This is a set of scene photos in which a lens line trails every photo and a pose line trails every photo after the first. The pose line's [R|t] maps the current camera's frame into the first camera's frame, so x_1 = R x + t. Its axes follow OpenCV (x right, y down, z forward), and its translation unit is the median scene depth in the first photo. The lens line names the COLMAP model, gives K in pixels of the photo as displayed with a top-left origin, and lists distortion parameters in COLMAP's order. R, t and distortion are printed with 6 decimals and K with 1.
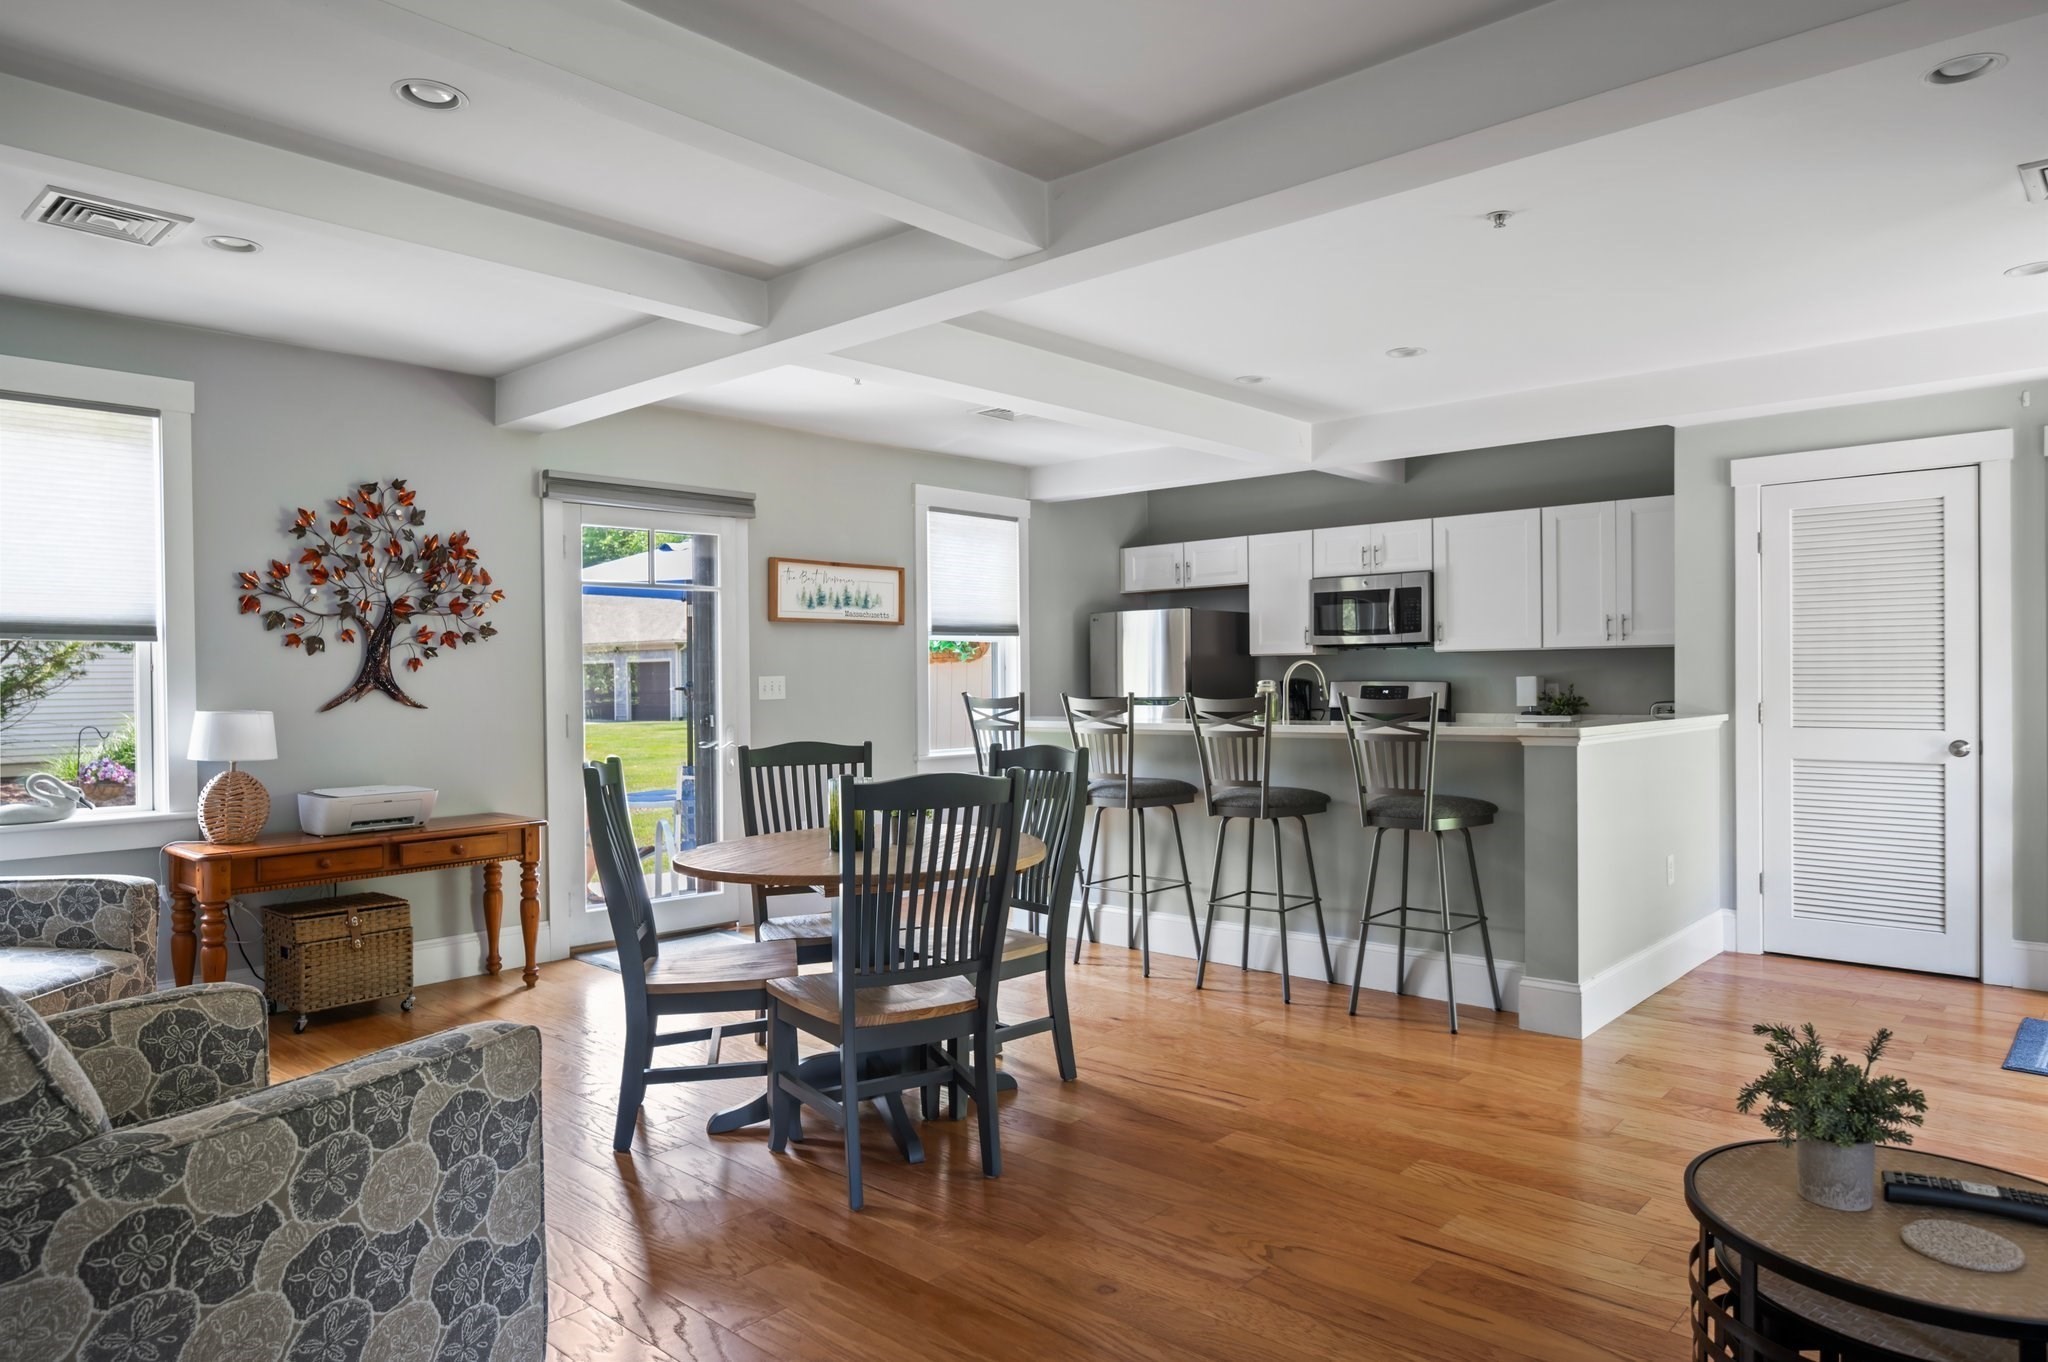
lens RADIAL K [[1264.6, 0, 1035.3], [0, 1264.6, 689.1], [0, 0, 1]] dist [0.001037, 0.001922]
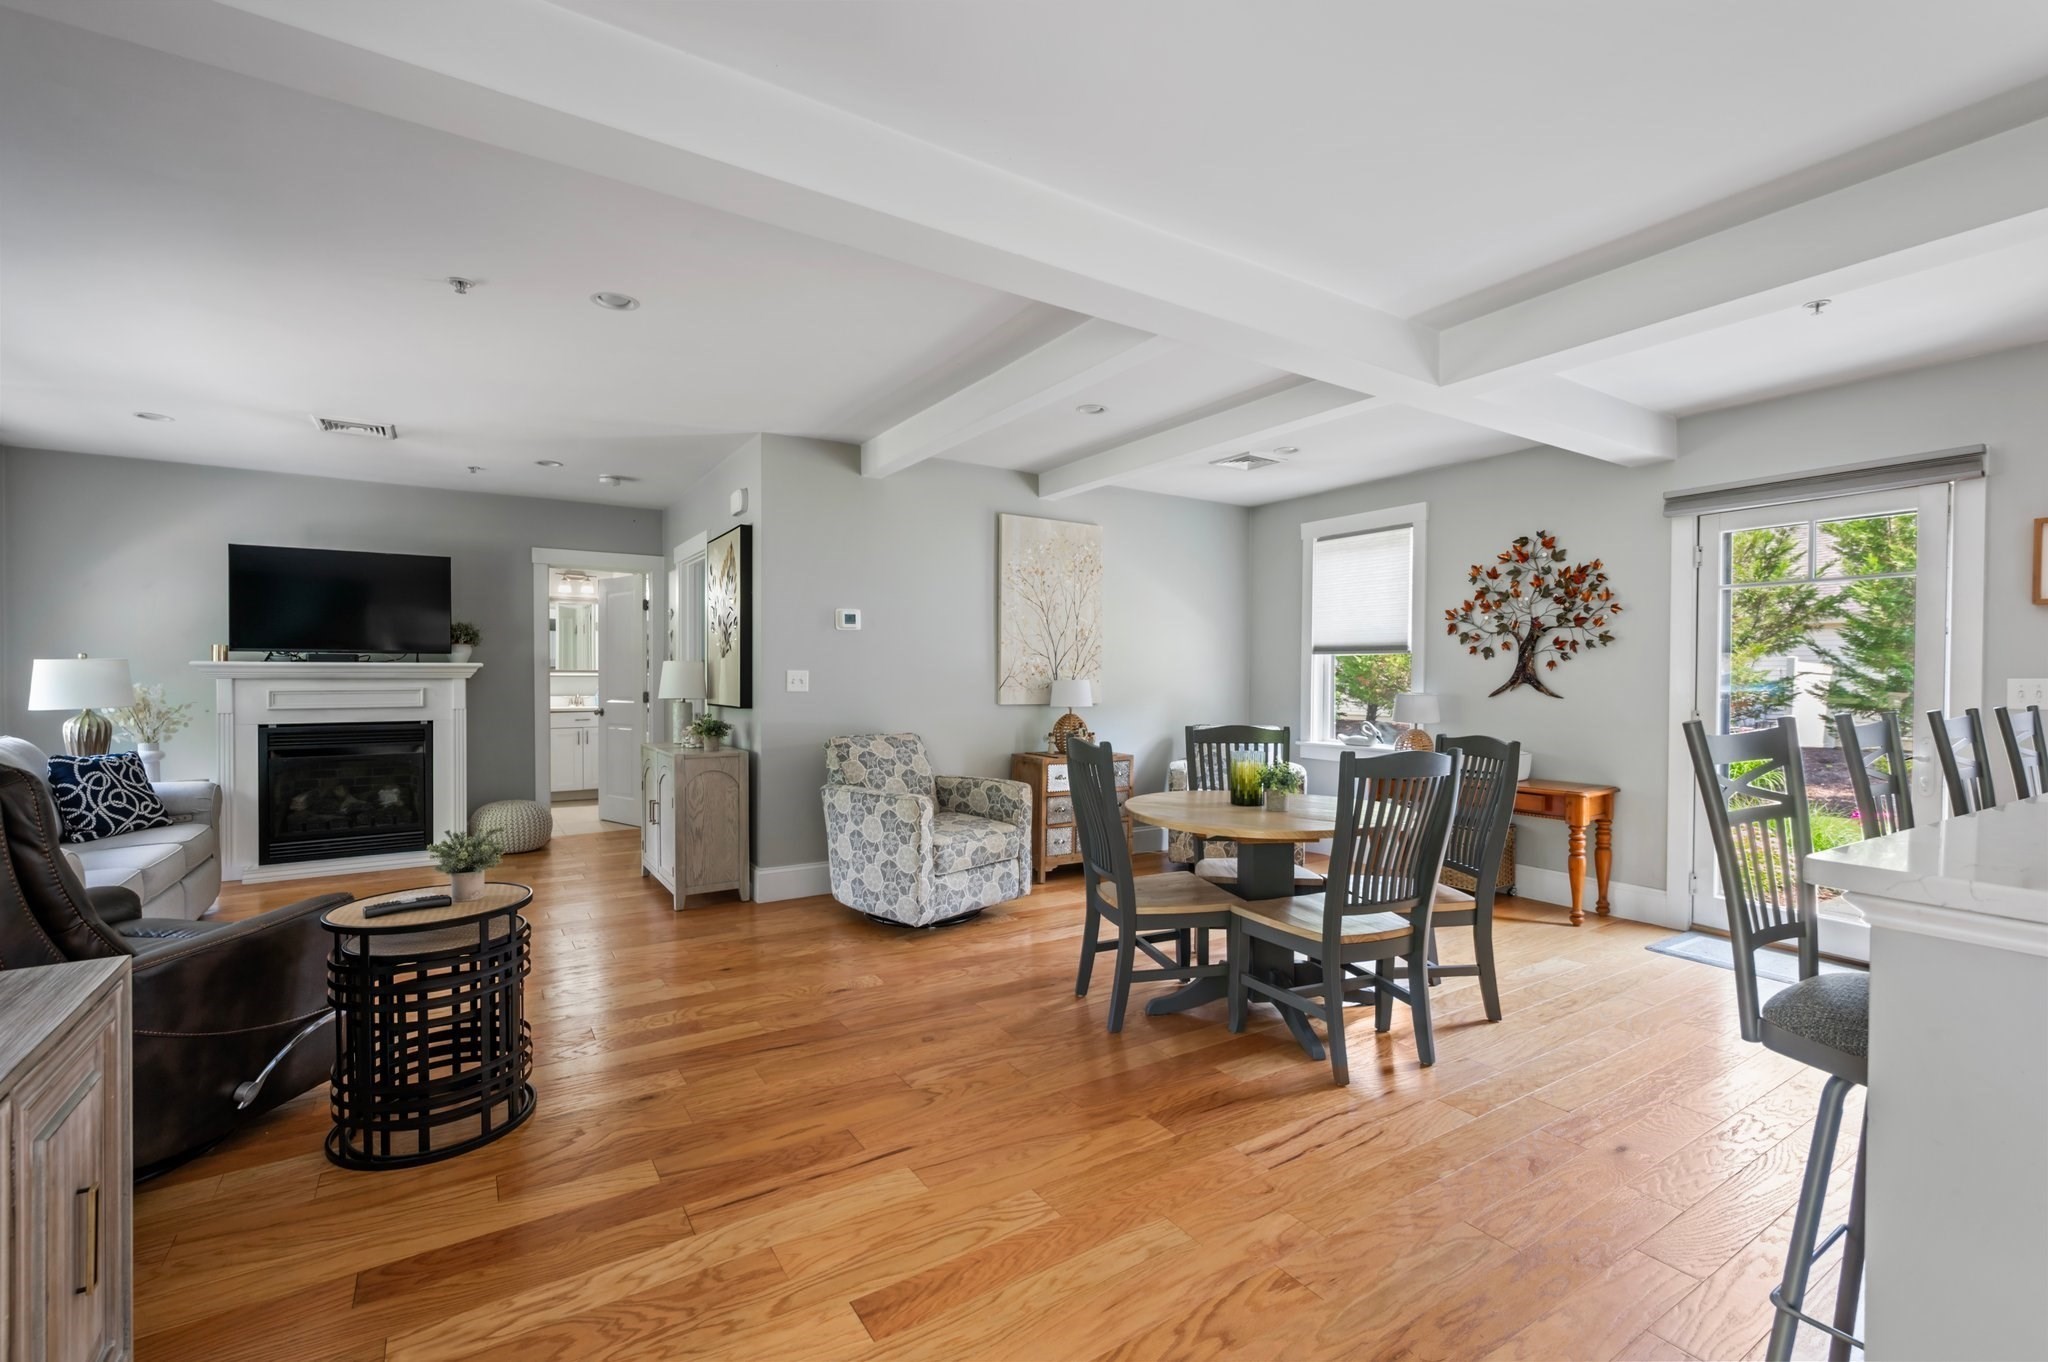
lens RADIAL K [[884.4, 0, 1031.8], [0, 884.4, 685.7], [0, 0, 1]] dist [0.001726, 0.000318]
pose [[-0.259313, 0.020246, -0.965581, 0.457097], [-0.012202, 0.999632, 0.024236, -0.011007], [0.965716, 0.018066, -0.258971, 0.568924]]
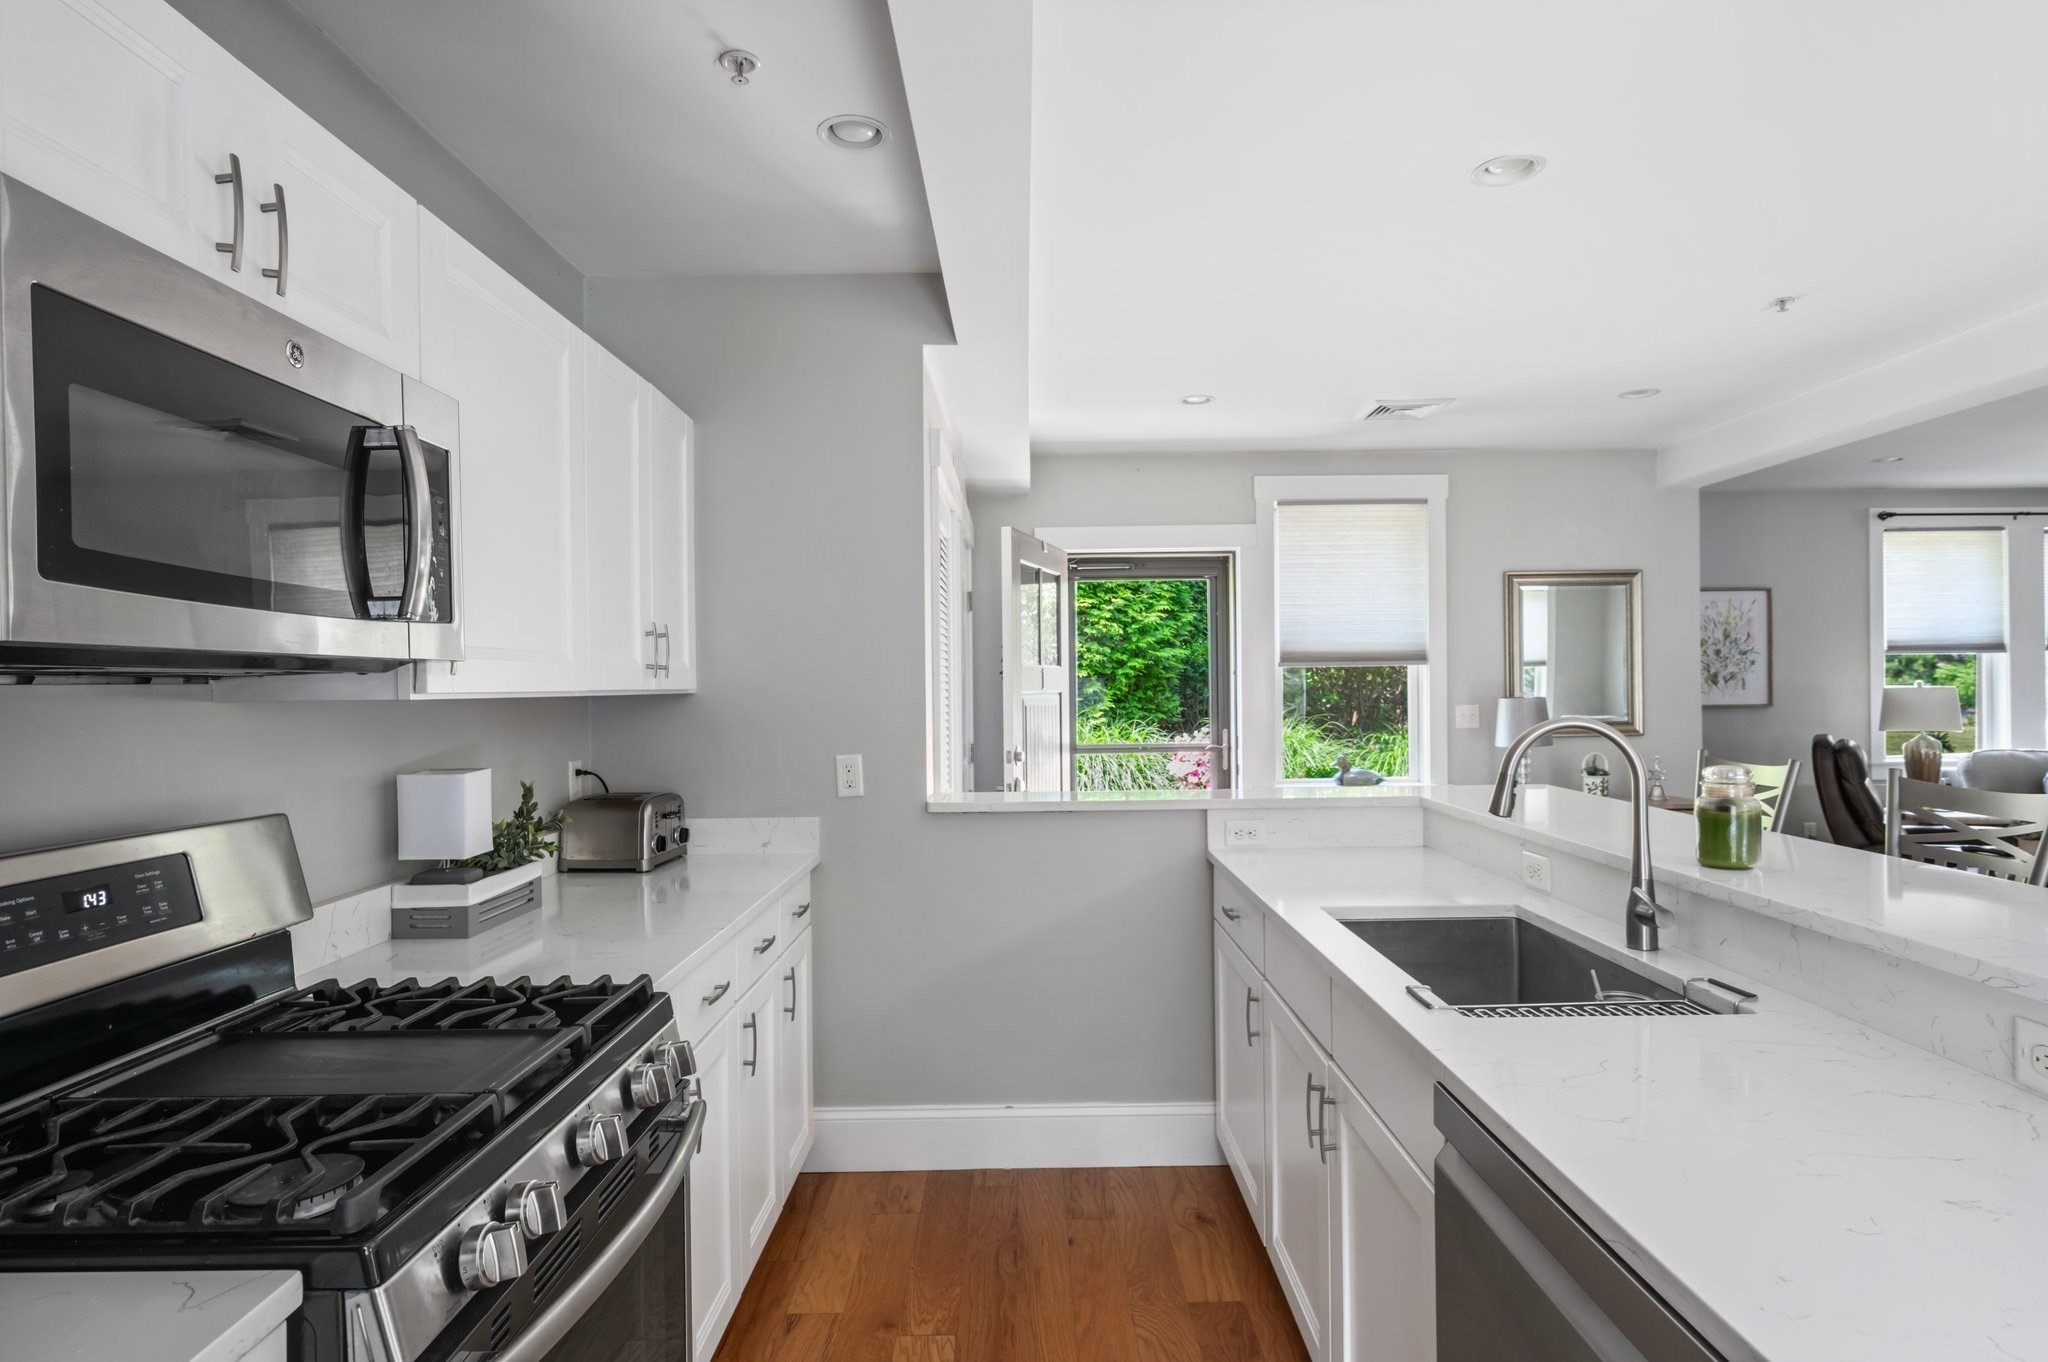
lens RADIAL K [[1084.8, 0, 1033.5], [0, 1084.8, 686.3], [0, 0, 1]] dist [0.000557, 0.000006]
pose [[-0.673056, 0.015492, 0.739430, 0.064286], [0.024240, 0.999706, 0.001120, -0.032842], [-0.739195, 0.018678, -0.673233, 1.178091]]
